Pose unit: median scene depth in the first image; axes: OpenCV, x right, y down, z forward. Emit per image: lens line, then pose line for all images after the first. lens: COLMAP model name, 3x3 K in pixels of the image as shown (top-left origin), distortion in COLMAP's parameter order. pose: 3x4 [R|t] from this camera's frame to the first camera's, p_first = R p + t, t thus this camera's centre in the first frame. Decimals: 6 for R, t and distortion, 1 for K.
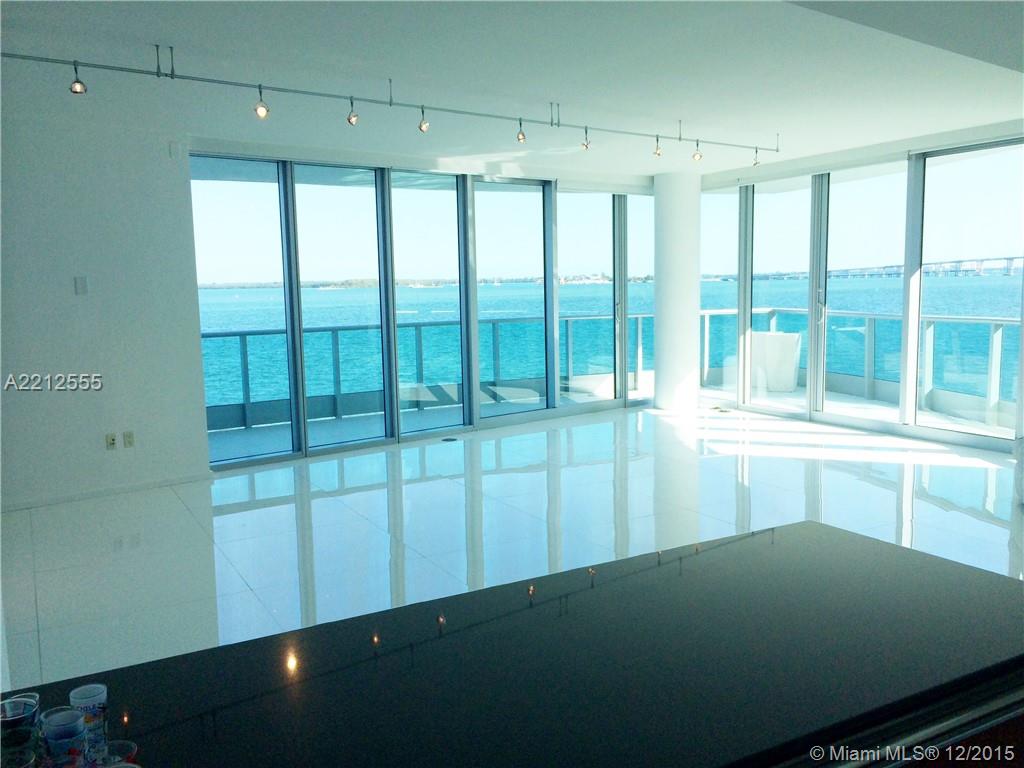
lens RADIAL K [[899.5, 0, 512.4], [0, 899.5, 380.1], [0, 0, 1]] dist [0.014169, 0.006597]
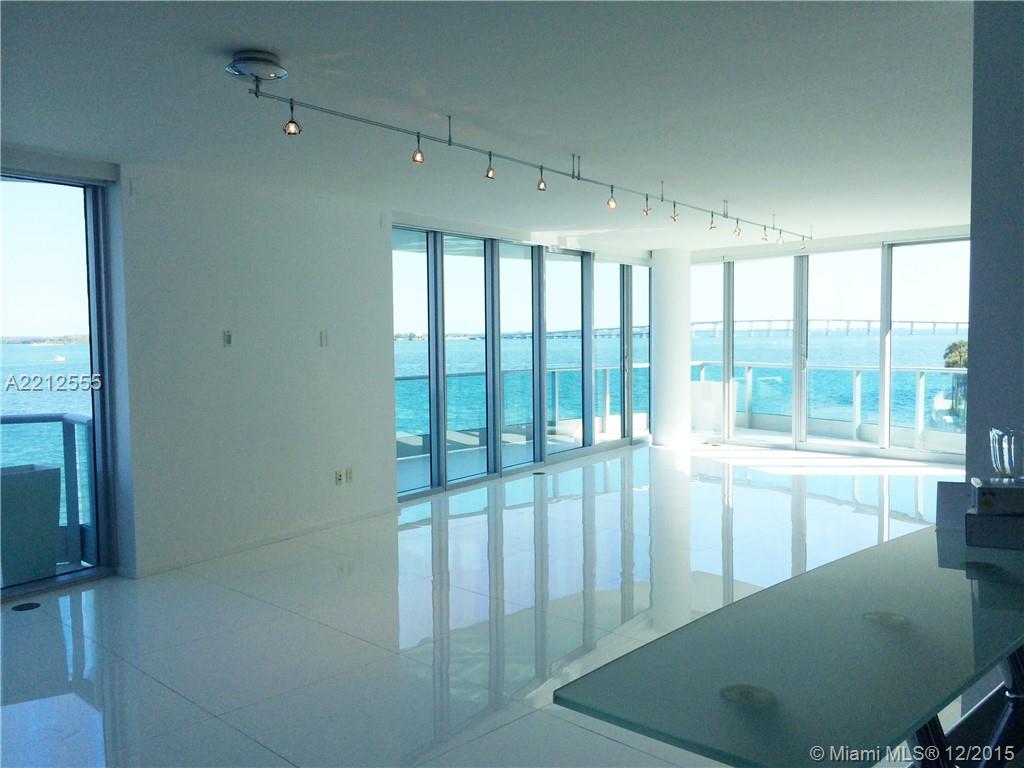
lens RADIAL K [[899.5, 0, 512.2], [0, 899.5, 387.1], [0, 0, 1]] dist [0.014169, 0.006597]
pose [[0.961797, -0.008834, 0.273621, -0.375039], [0.024102, 0.998331, -0.052490, 0.013951], [-0.272701, 0.057079, 0.960404, -0.092543]]
